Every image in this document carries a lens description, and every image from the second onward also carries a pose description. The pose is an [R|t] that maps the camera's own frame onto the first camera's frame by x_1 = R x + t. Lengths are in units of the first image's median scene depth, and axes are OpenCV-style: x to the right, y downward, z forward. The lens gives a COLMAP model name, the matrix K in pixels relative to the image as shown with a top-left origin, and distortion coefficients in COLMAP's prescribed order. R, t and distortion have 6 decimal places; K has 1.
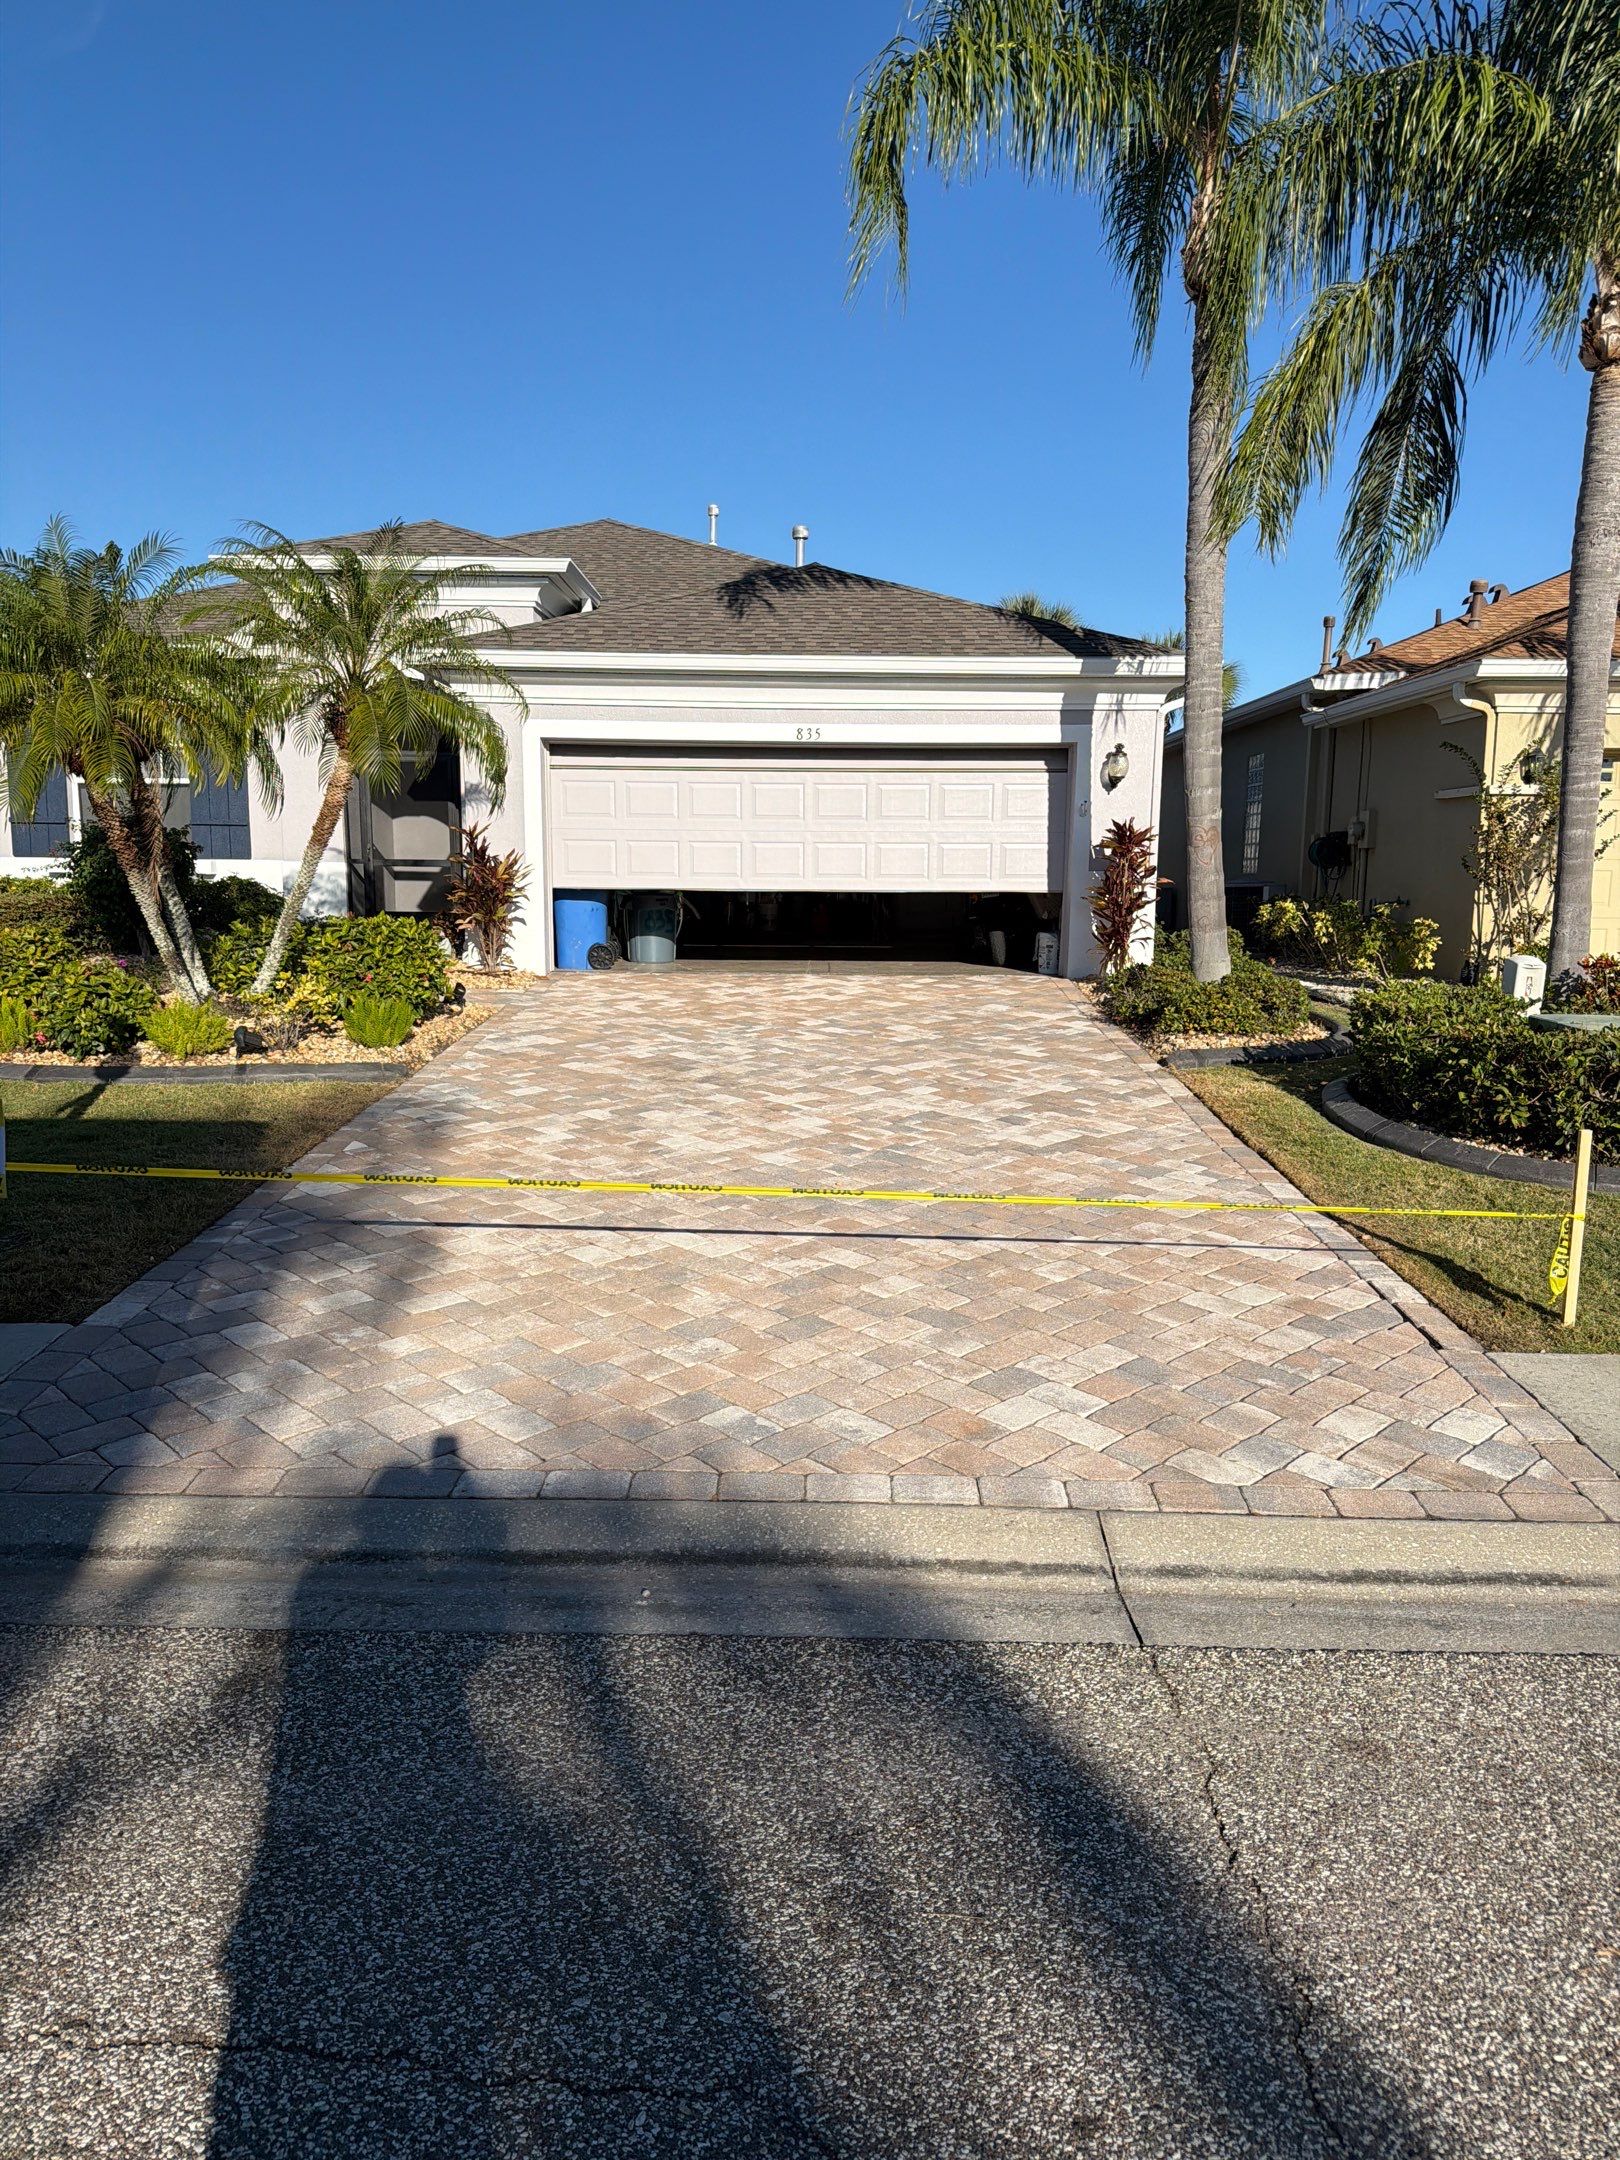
lens RADIAL K [[1504.9, 0, 812.4], [0, 1504.9, 1093.6], [0, 0, 1]] dist [0.155499, -0.278081]
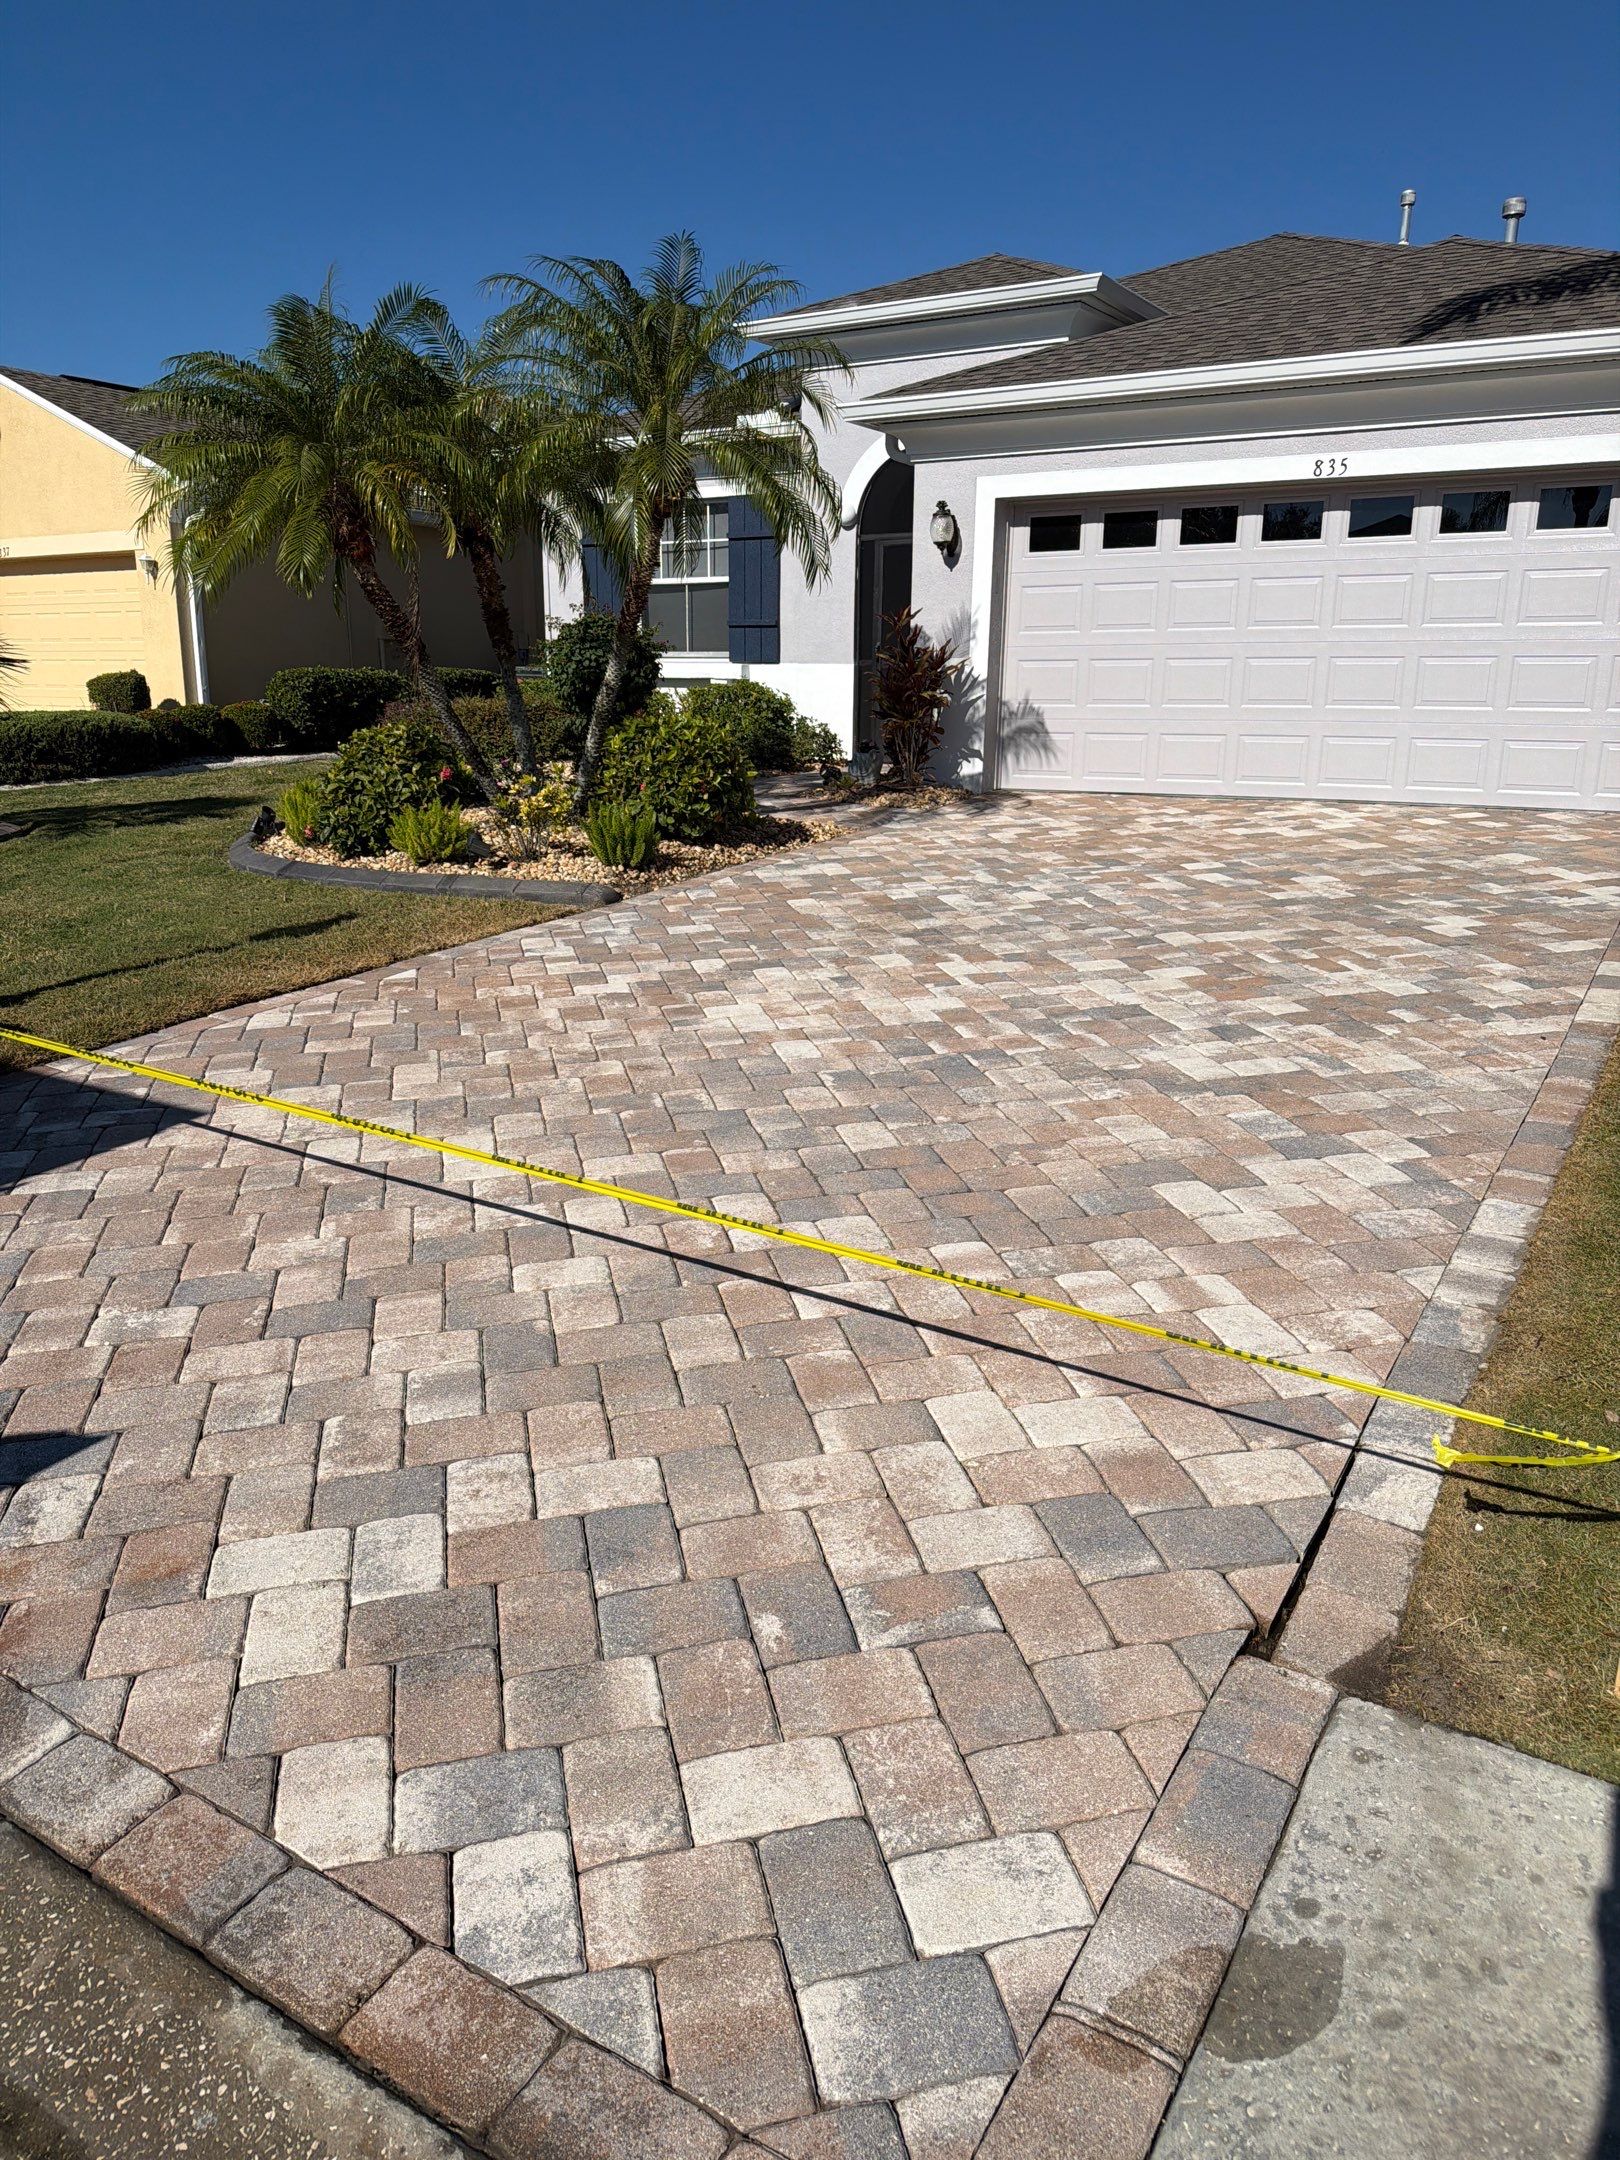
lens RADIAL K [[1503.7, 0, 797.7], [0, 1503.7, 1091.4], [0, 0, 1]] dist [0.151601, -0.281218]
pose [[0.849233, 0.134835, -0.510512, 0.316229], [-0.076733, 0.988097, 0.133328, -0.030478], [0.522412, -0.074054, 0.849471, 0.349000]]
